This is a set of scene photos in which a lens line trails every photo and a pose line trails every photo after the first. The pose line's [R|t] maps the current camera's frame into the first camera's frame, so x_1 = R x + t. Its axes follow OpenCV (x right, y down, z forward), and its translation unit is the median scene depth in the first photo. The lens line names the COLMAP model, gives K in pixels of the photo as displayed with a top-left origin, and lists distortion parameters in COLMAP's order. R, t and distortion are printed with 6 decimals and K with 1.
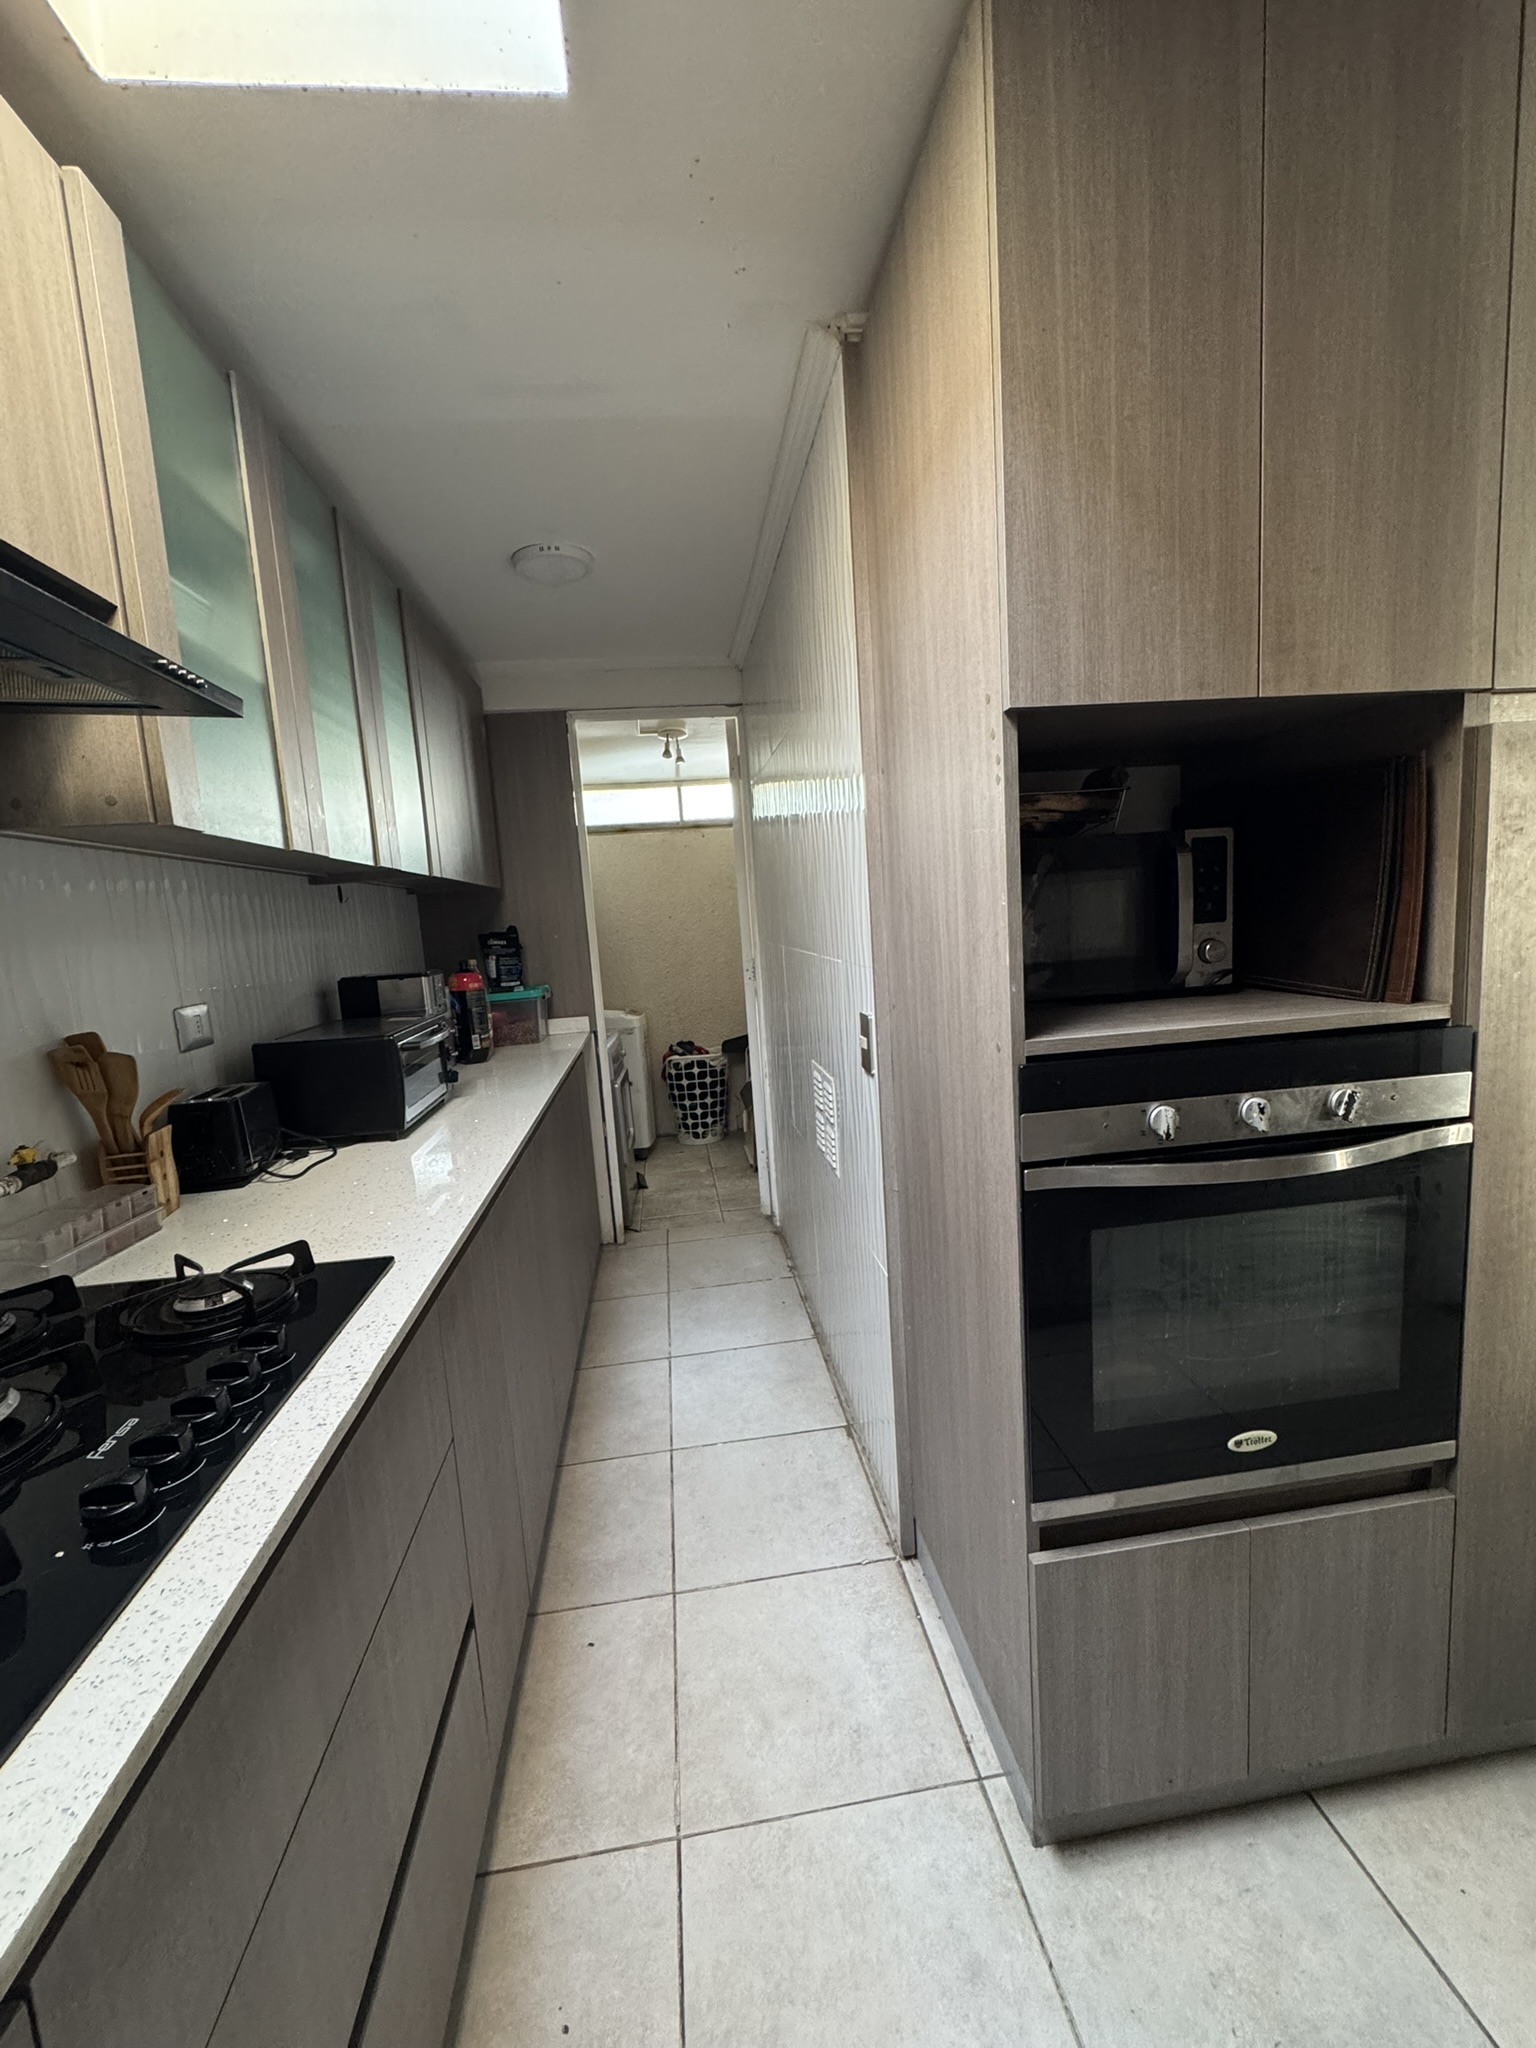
lens RADIAL K [[831.9, 0, 771.6], [0, 831.9, 1026.1], [0, 0, 1]] dist [-0.003536, -0.000259]
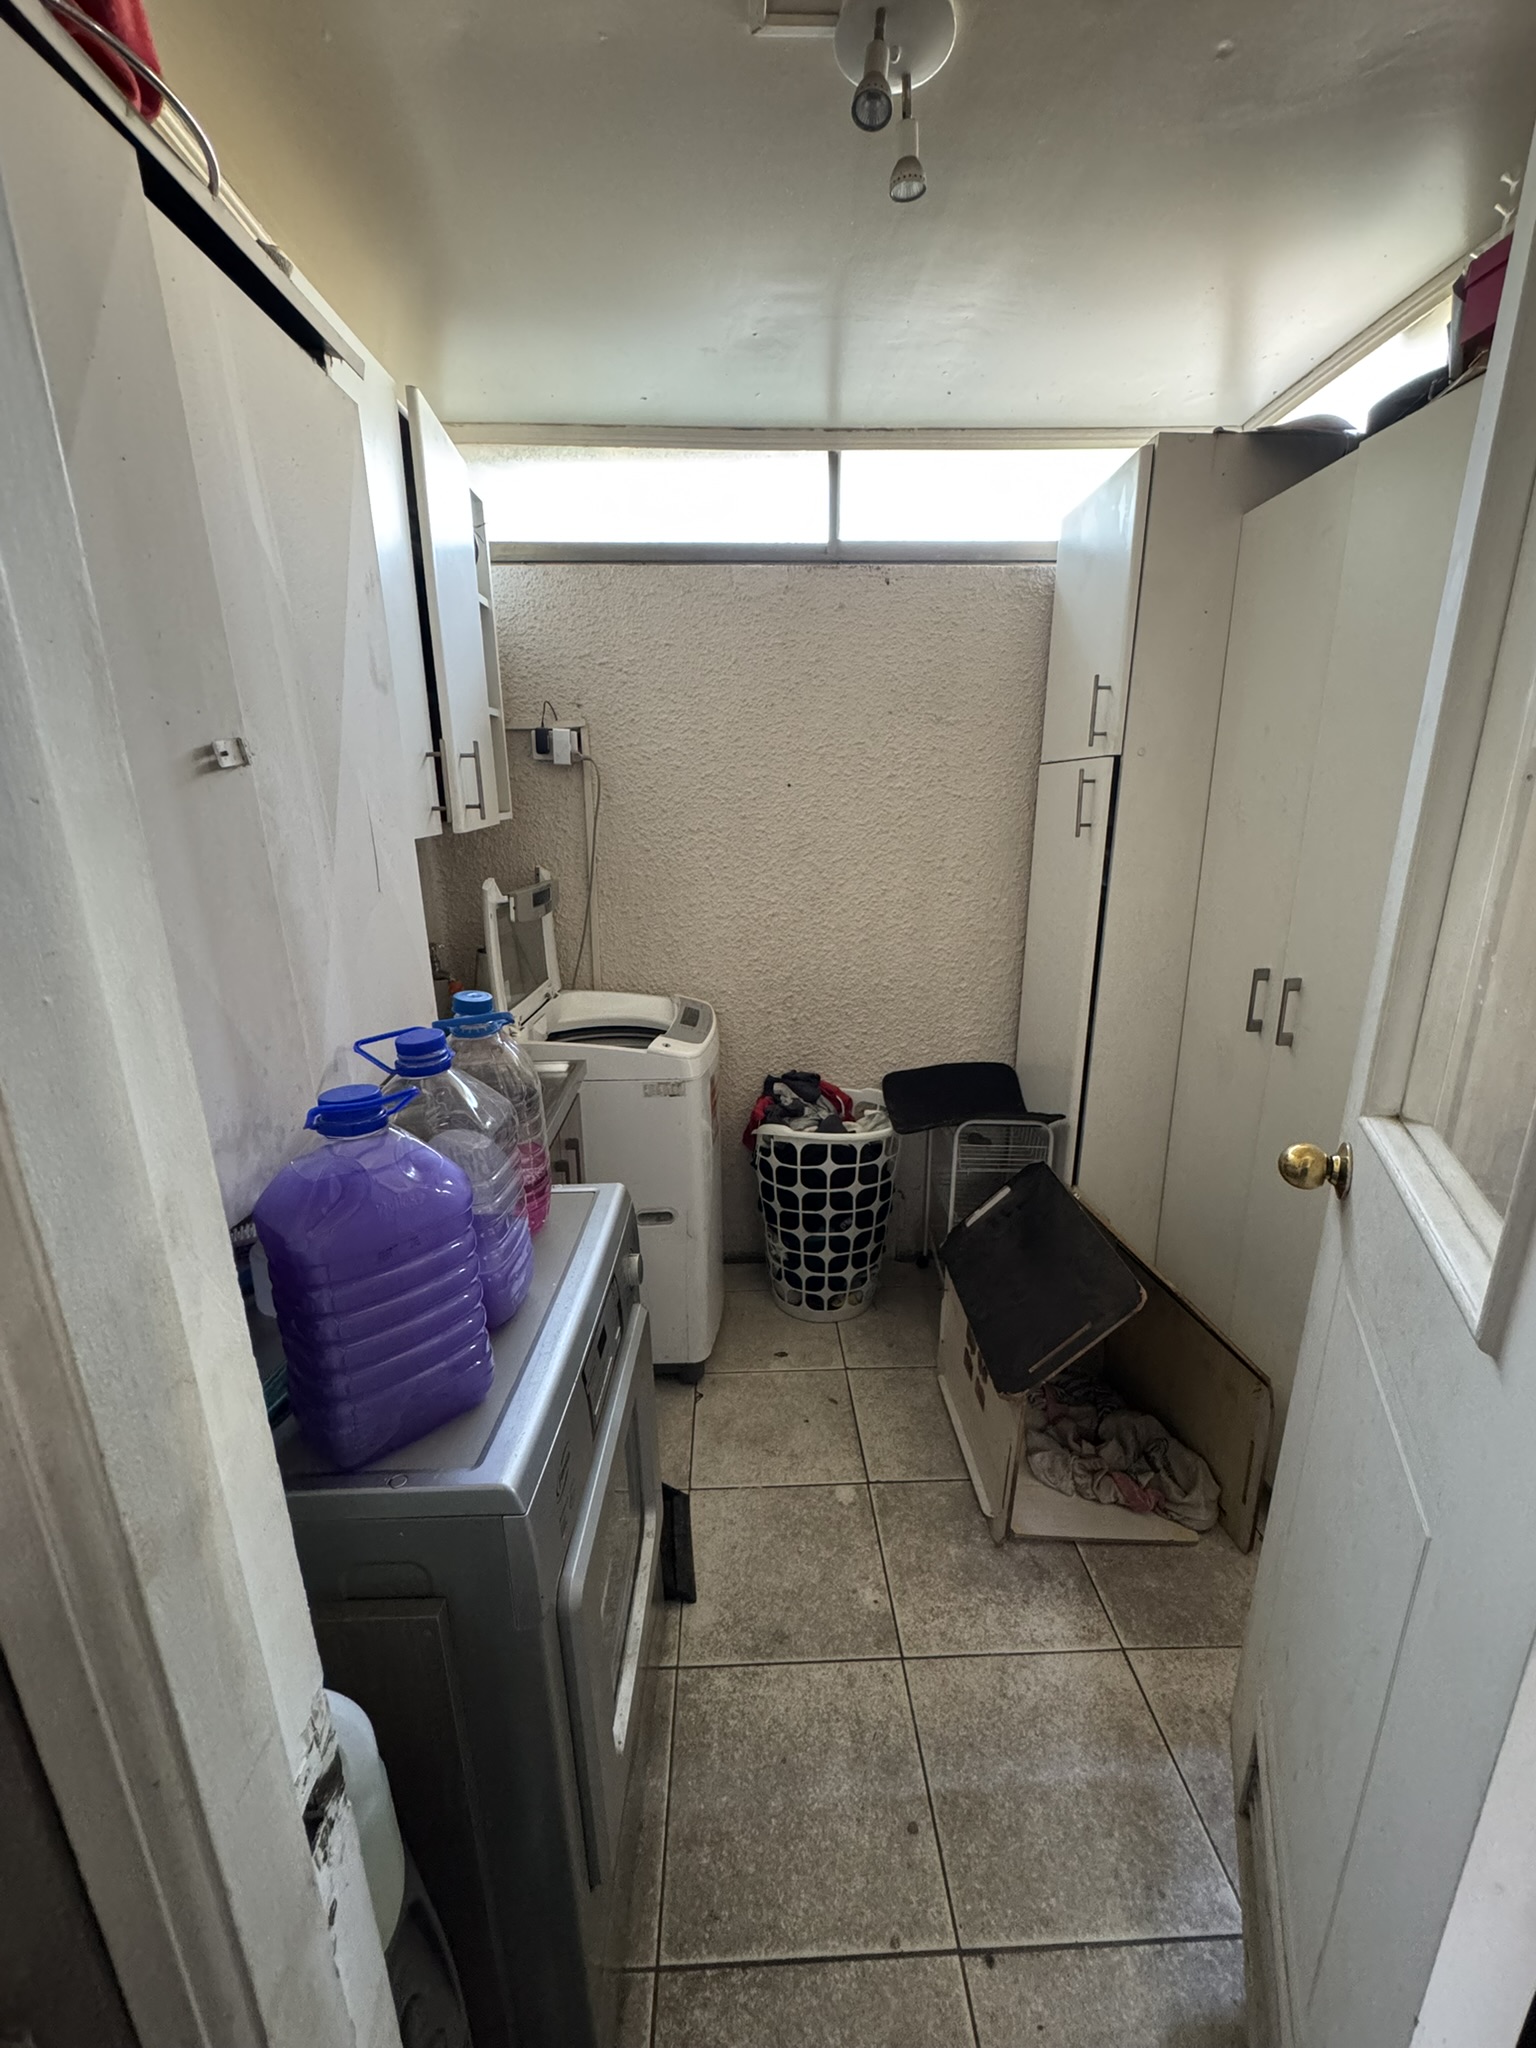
lens RADIAL K [[831.9, 0, 770.8], [0, 831.9, 1028.0], [0, 0, 1]] dist [-0.003536, -0.000259]
pose [[0.993890, 0.082786, -0.073004, -0.094307], [-0.070798, 0.985567, 0.153772, -0.076947], [0.084680, -0.147664, 0.985406, 0.590780]]
